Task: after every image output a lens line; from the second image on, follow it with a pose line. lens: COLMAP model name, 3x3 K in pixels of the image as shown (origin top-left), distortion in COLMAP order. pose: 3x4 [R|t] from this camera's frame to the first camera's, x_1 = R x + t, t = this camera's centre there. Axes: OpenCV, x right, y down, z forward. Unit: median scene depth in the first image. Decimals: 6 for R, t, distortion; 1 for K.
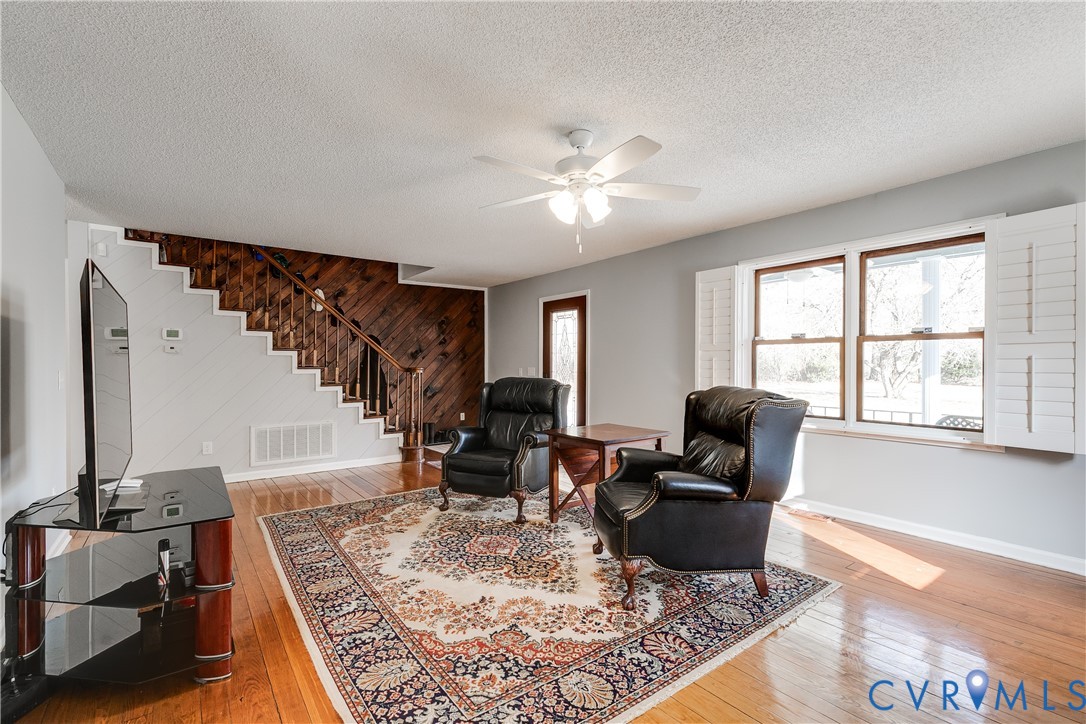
lens RADIAL K [[495.9, 0, 536.8], [0, 495.9, 364.3], [0, 0, 1]] dist [0.010456, -0.001328]
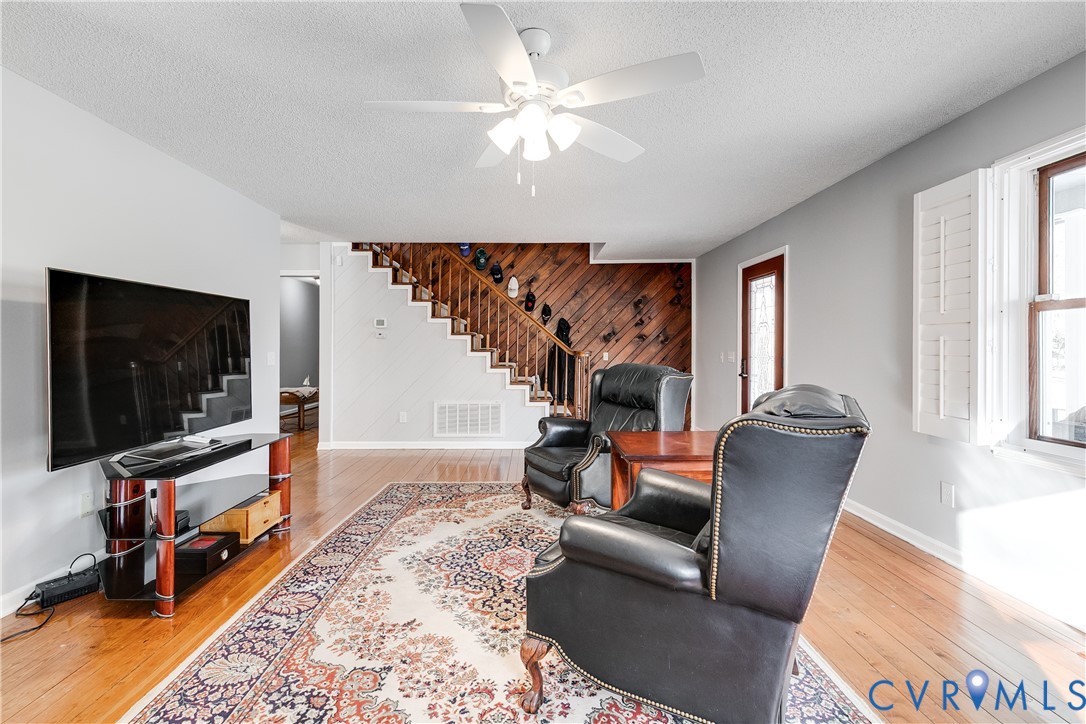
lens RADIAL K [[495.9, 0, 527.5], [0, 495.9, 345.3], [0, 0, 1]] dist [0.010456, -0.001328]
pose [[0.799685, -0.002070, -0.600416, 0.328734], [-0.001347, 0.999985, -0.005242, 0.000860], [0.600418, 0.005001, 0.799671, 0.253556]]
